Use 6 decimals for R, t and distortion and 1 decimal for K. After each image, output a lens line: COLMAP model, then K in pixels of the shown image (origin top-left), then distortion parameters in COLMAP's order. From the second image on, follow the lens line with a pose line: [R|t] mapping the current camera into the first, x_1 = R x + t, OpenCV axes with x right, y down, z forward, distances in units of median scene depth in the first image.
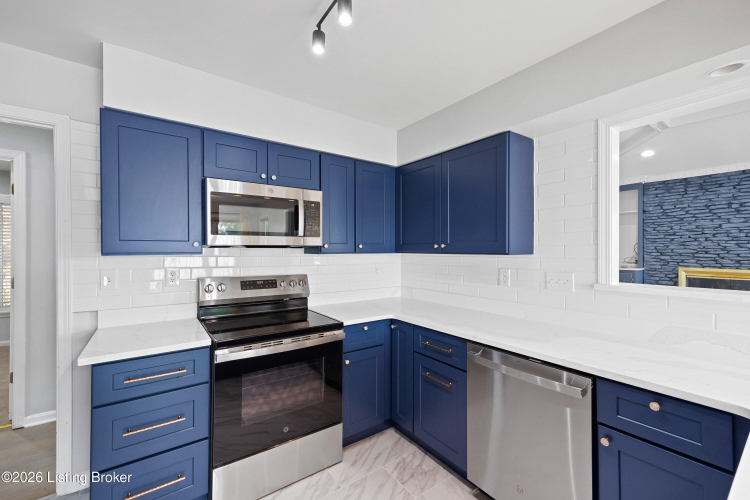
lens RADIAL K [[310.5, 0, 375.0], [0, 310.5, 250.0], [0, 0, 1]] dist [0.012957, 0.000004]
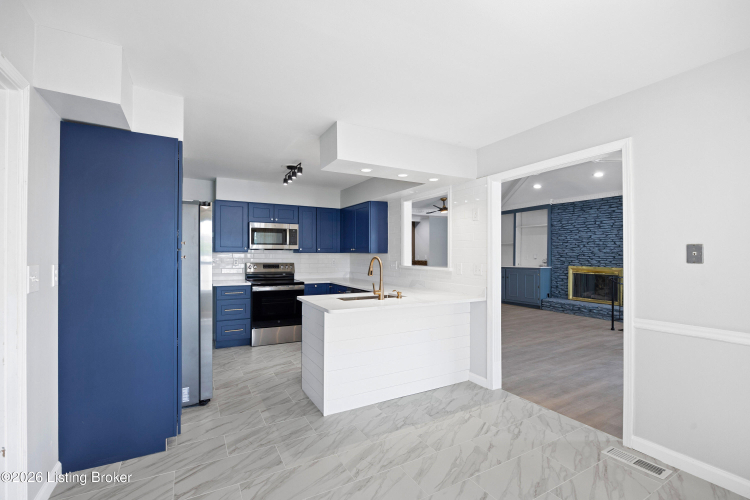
lens RADIAL K [[338.1, 0, 375.3], [0, 338.1, 253.3], [0, 0, 1]] dist [-0.002185, -0.000139]
pose [[0.992838, 0.005756, -0.119331, 0.364598], [-0.006171, 0.999976, -0.003110, 0.011519], [0.119310, 0.003824, 0.992850, -0.728705]]
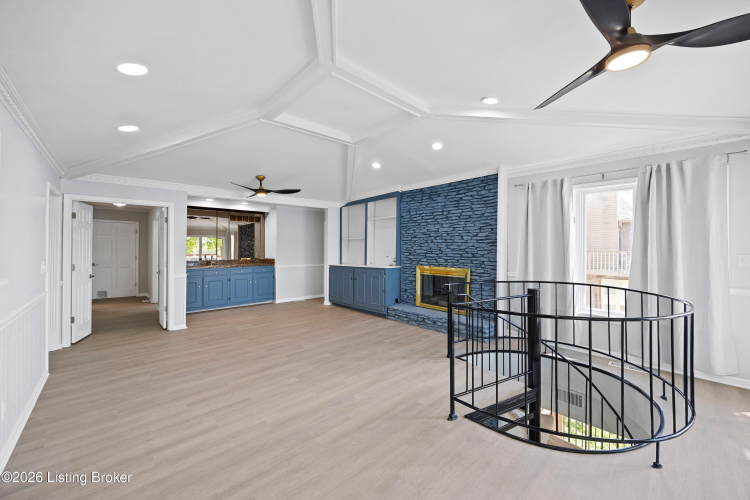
lens RADIAL K [[292.9, 0, 375.0], [0, 292.9, 250.0], [0, 0, 1]] dist [0.002019, 0.000101]
pose [[0.993904, 0.004274, 0.110168, 0.863595], [-0.004267, 0.999991, -0.000298, -0.001027], [-0.110168, -0.000174, 0.993913, -0.062130]]
